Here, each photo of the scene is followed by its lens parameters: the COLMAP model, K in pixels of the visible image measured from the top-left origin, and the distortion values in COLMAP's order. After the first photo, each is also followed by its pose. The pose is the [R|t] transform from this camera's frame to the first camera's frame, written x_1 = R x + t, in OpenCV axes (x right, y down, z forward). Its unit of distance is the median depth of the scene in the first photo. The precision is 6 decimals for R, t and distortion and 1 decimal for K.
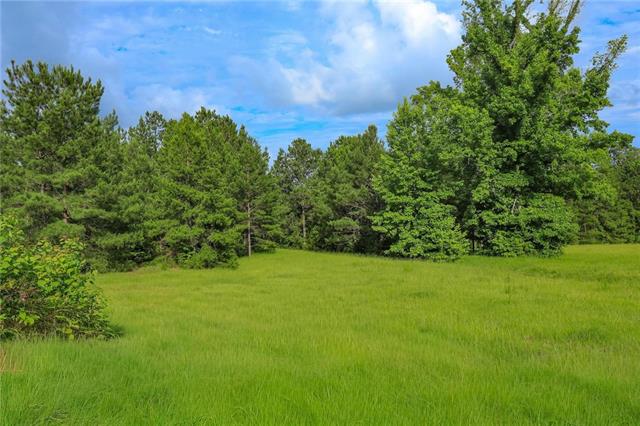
lens RADIAL K [[627.0, 0, 320.0], [0, 627.0, 213.0], [0, 0, 1]] dist [0.003497, 0.024250]
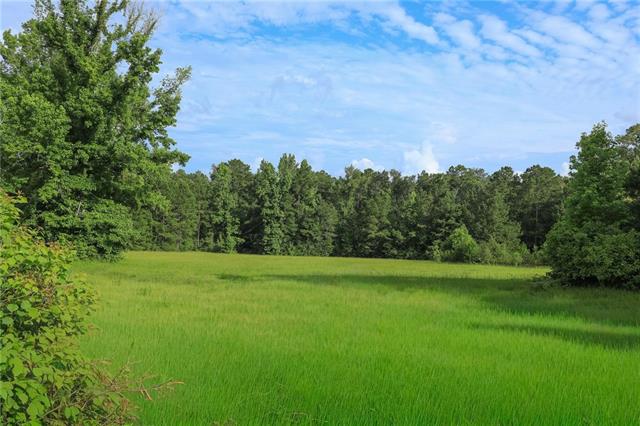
lens RADIAL K [[627.0, 0, 320.0], [0, 627.0, 213.0], [0, 0, 1]] dist [0.003497, 0.024250]
pose [[0.716803, 0.080210, 0.692646, -0.103600], [-0.074804, 0.996475, -0.037981, 0.004129], [-0.693251, -0.024588, 0.720277, 0.025045]]
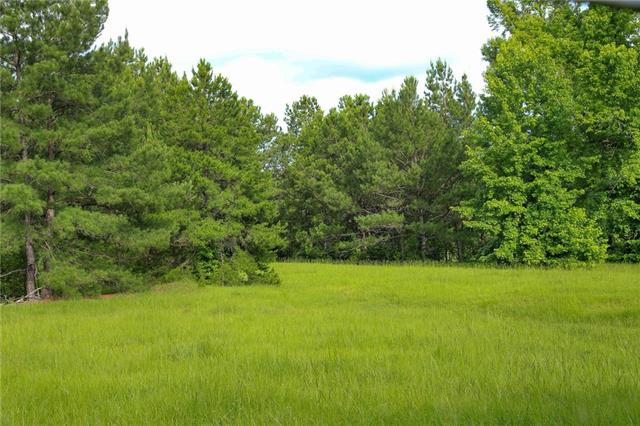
lens RADIAL K [[892.1, 0, 320.0], [0, 892.1, 213.0], [0, 0, 1]] dist [0.118828, -0.006872]
pose [[0.977939, 0.000914, 0.208887, -0.291689], [0.000120, 0.999988, -0.004937, 0.018156], [-0.208889, 0.004853, 0.977927, 0.077761]]
